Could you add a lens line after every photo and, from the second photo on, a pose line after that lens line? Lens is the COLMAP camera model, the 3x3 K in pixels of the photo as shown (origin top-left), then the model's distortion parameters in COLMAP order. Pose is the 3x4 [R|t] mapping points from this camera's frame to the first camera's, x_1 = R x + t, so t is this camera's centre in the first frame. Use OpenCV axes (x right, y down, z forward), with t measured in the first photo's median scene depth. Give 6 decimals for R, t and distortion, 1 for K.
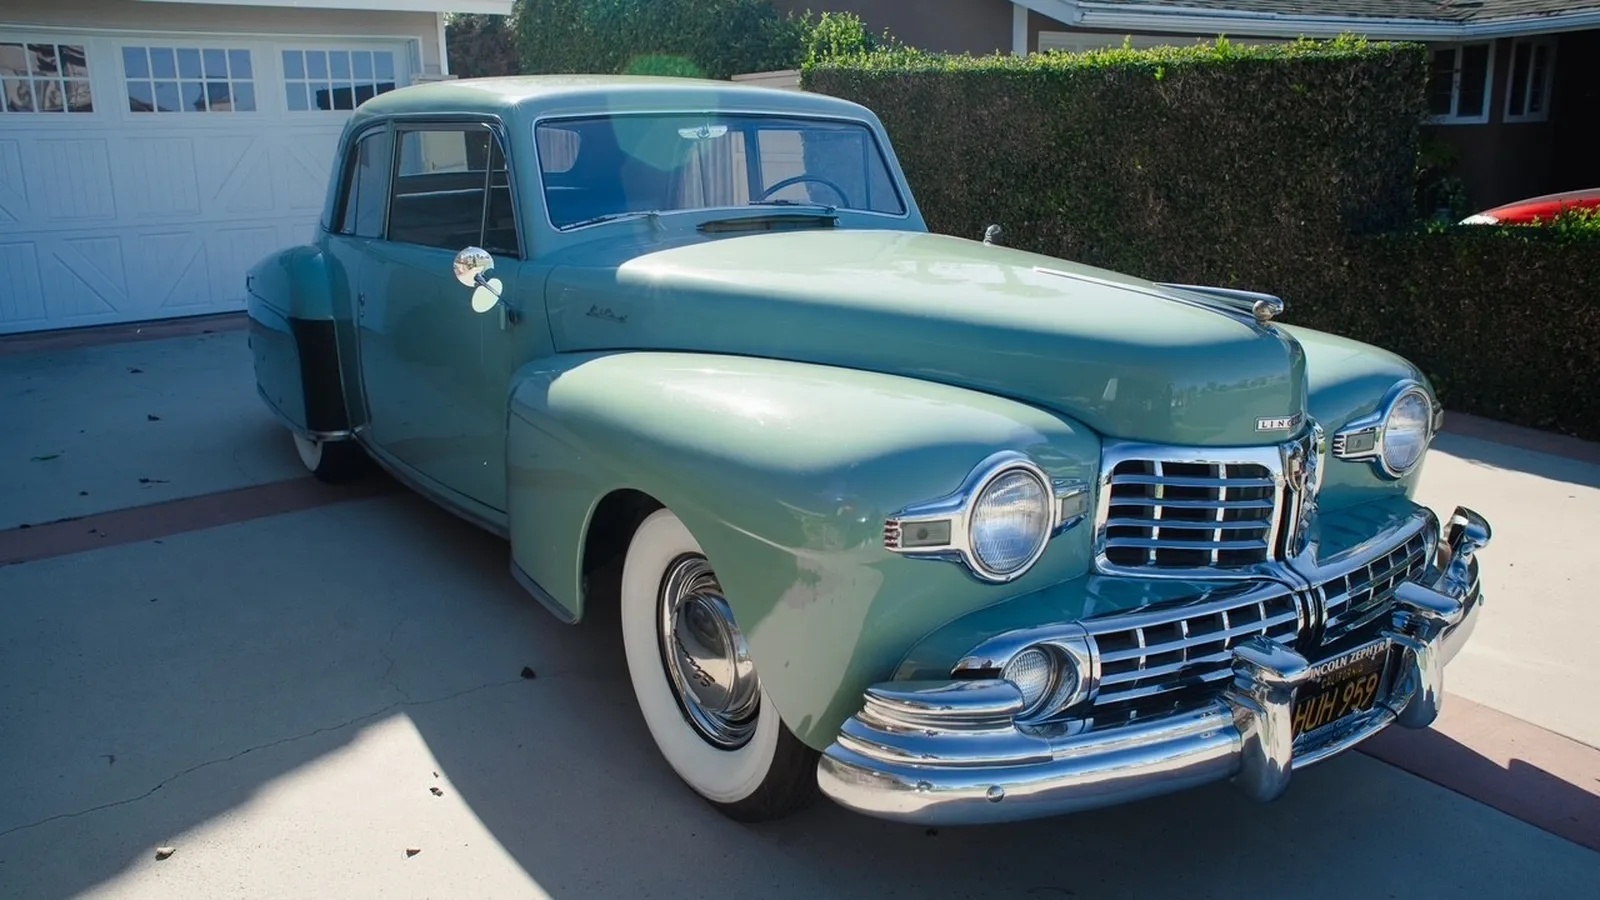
lens RADIAL K [[1327.0, 0, 800.0], [0, 1327.0, 450.0], [0, 0, 1]] dist [-0.100384, 0.139982]
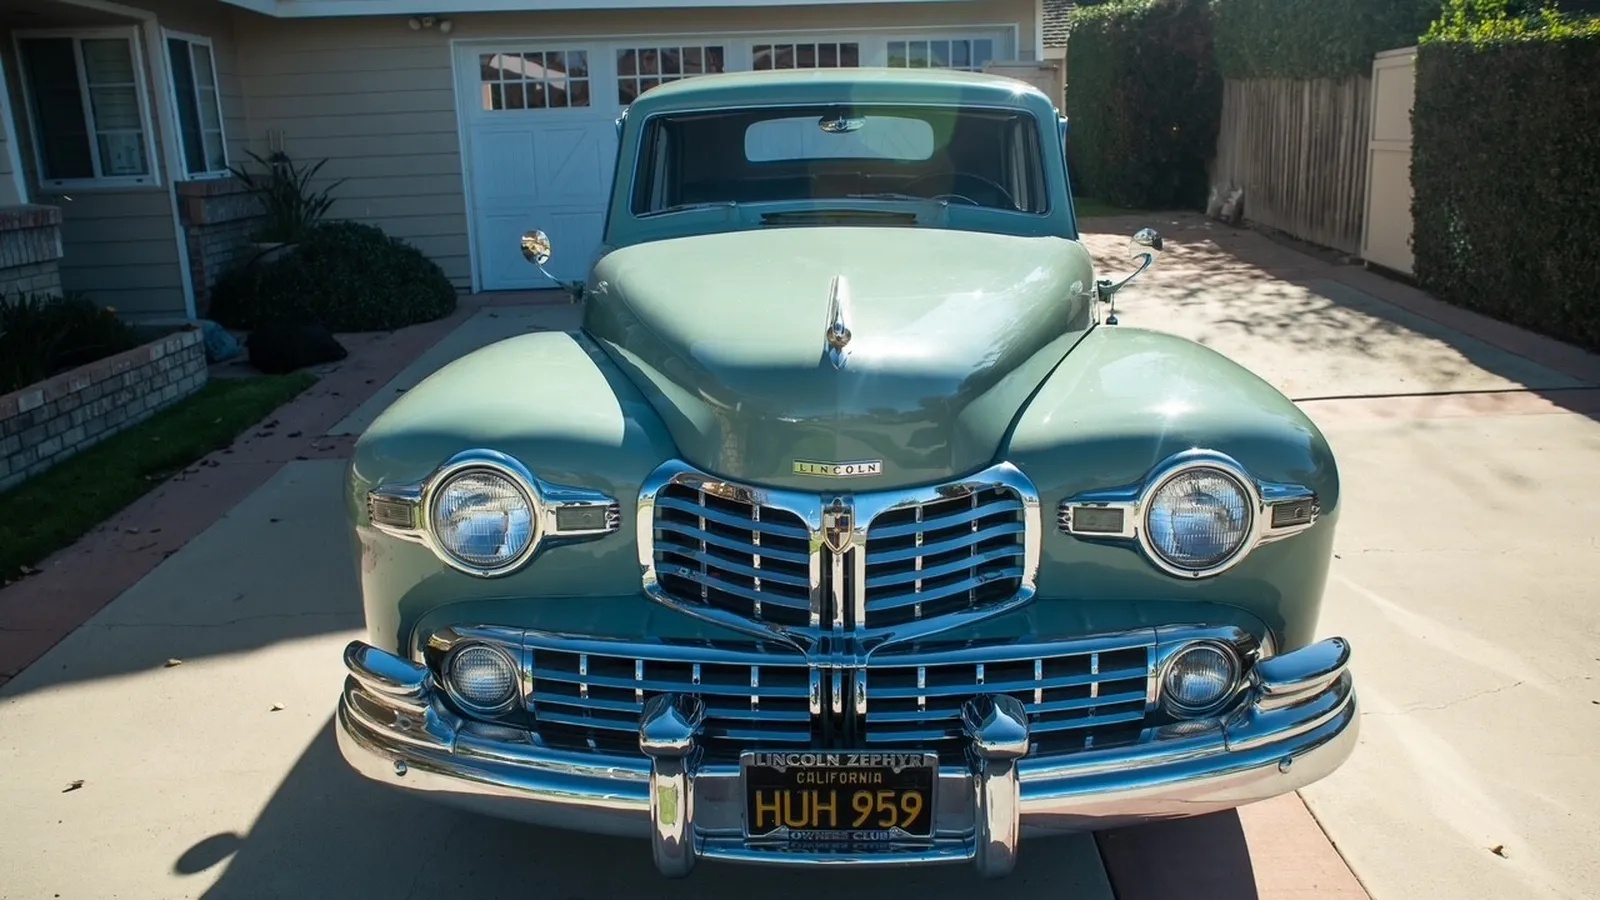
lens RADIAL K [[1327.0, 0, 800.0], [0, 1327.0, 450.0], [0, 0, 1]] dist [-0.100384, 0.139982]
pose [[0.794743, 0.137880, -0.591078, 0.452881], [-0.129596, 0.989946, 0.056674, -0.041593], [0.592949, 0.031560, 0.804621, 0.158141]]
